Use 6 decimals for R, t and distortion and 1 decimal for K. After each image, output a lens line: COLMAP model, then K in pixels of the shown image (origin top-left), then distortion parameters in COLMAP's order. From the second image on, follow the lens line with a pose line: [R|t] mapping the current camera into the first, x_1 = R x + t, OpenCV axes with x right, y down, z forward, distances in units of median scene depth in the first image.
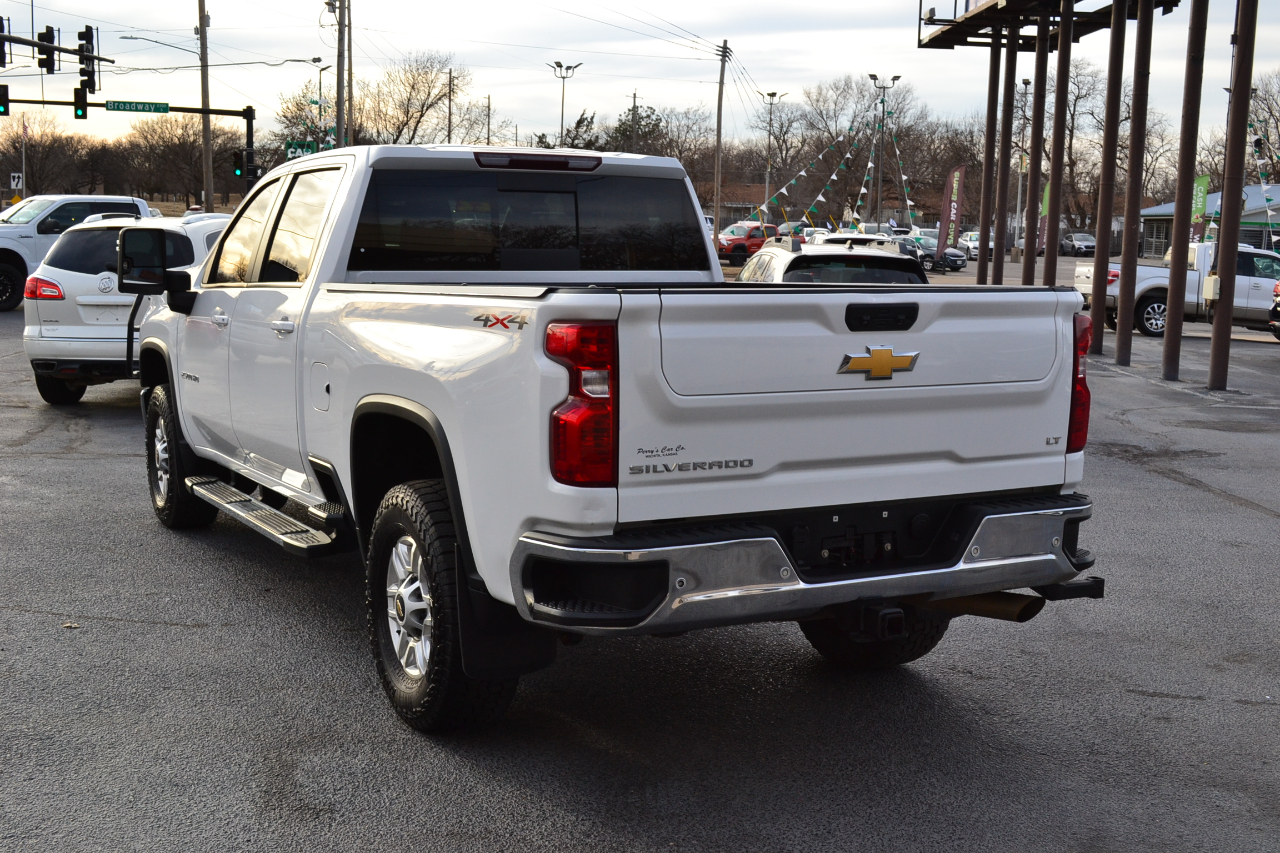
lens RADIAL K [[1513.4, 0, 632.2], [0, 1513.4, 431.0], [0, 0, 1]] dist [-0.050016, 0.014168]
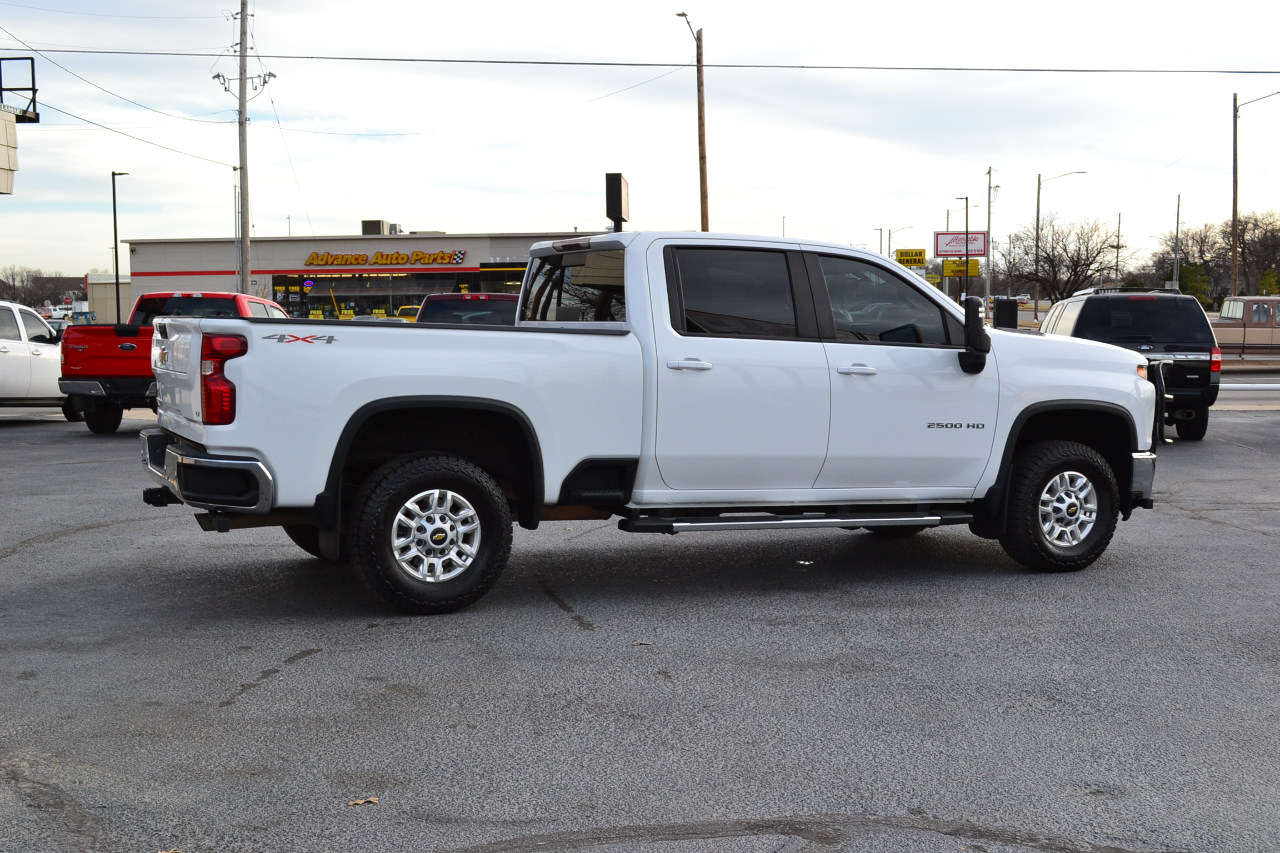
lens RADIAL K [[1513.4, 0, 632.2], [0, 1513.4, 431.0], [0, 0, 1]] dist [-0.050016, 0.014168]
pose [[-0.052387, 0.056235, -0.997042, 1.809180], [-0.137771, 0.988459, 0.062989, -0.136104], [0.989078, 0.140663, -0.044035, 1.515883]]
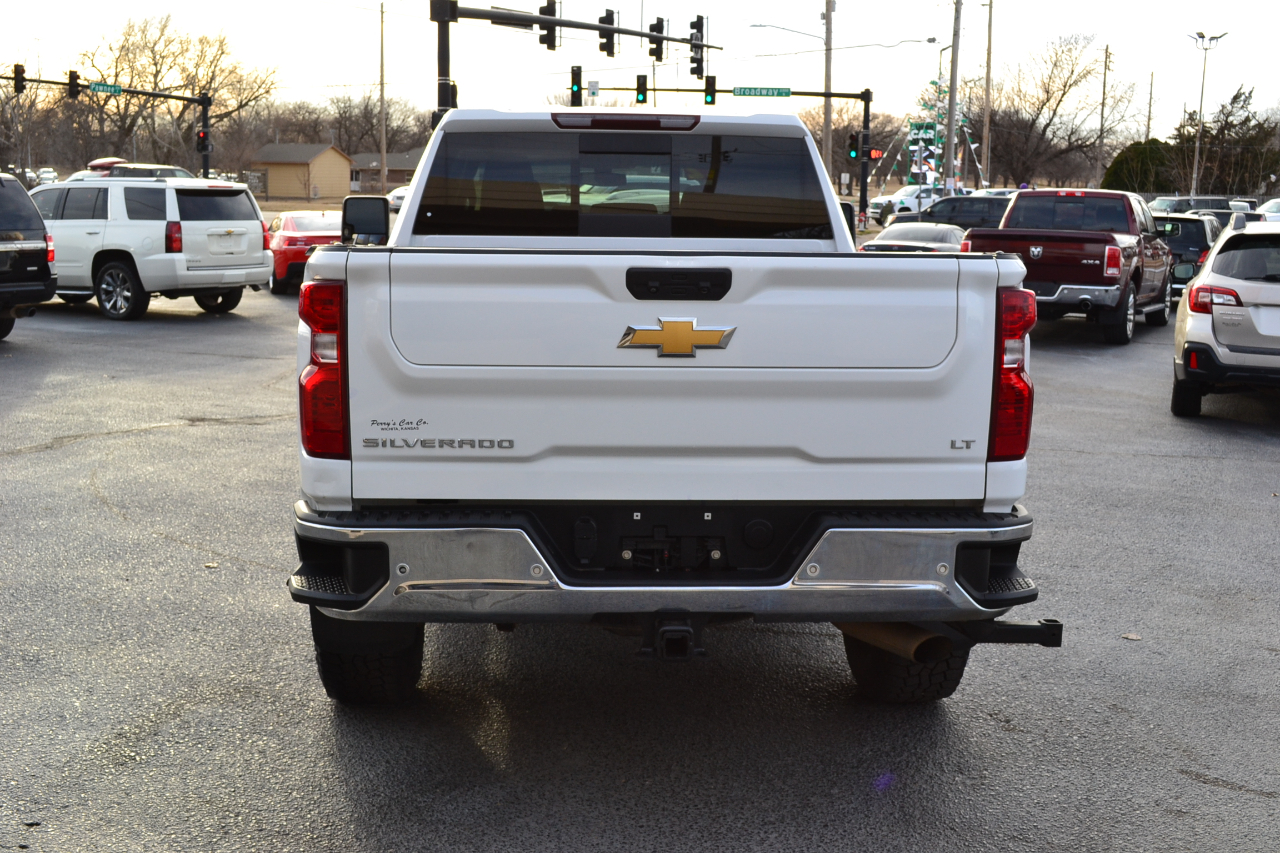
lens RADIAL K [[1513.4, 0, 632.2], [0, 1513.4, 431.0], [0, 0, 1]] dist [-0.050016, 0.014168]
pose [[0.909052, 0.058107, -0.412612, 0.451916], [-0.053634, 0.998309, 0.022424, -0.009251], [0.413217, 0.001745, 0.910631, 0.192260]]
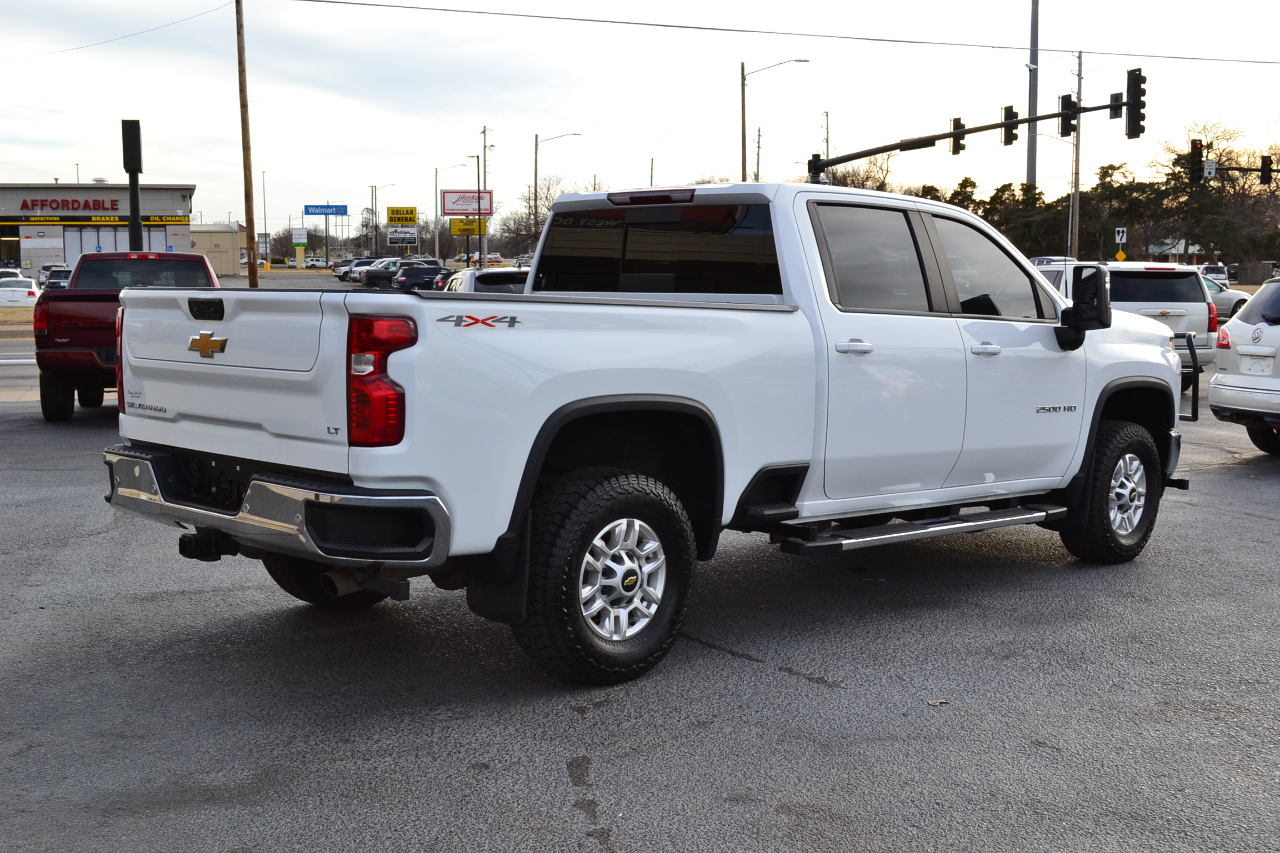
lens RADIAL K [[1513.4, 0, 632.2], [0, 1513.4, 431.0], [0, 0, 1]] dist [-0.050016, 0.014168]
pose [[0.292647, 0.079656, -0.952897, 1.373084], [-0.128150, 0.990802, 0.043468, -0.067741], [0.947595, 0.109393, 0.300163, 0.879046]]
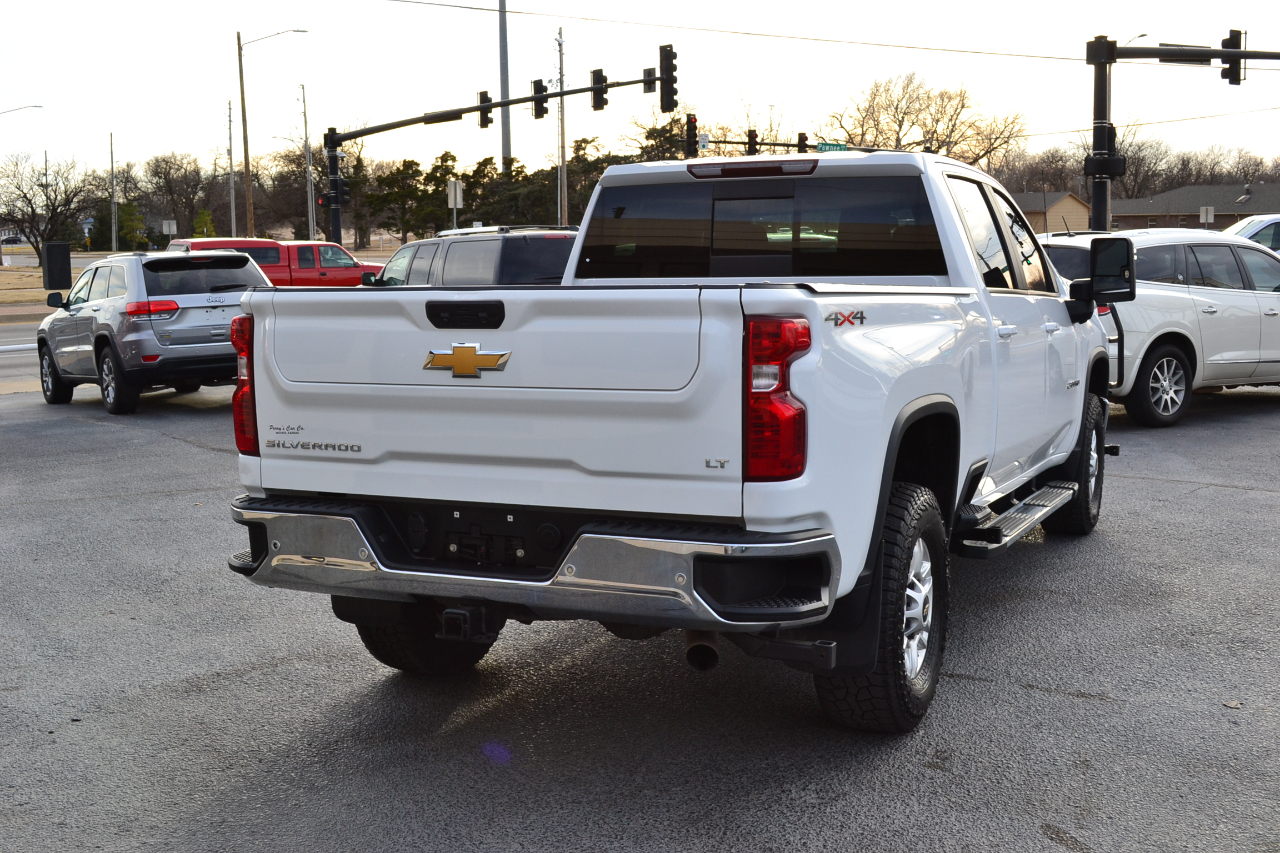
lens RADIAL K [[1513.4, 0, 632.2], [0, 1513.4, 431.0], [0, 0, 1]] dist [-0.050016, 0.014168]
pose [[0.604153, 0.066613, -0.794079, 0.929727], [-0.079215, 0.996584, 0.023332, -0.028158], [0.792921, 0.048807, 0.607367, 0.441872]]
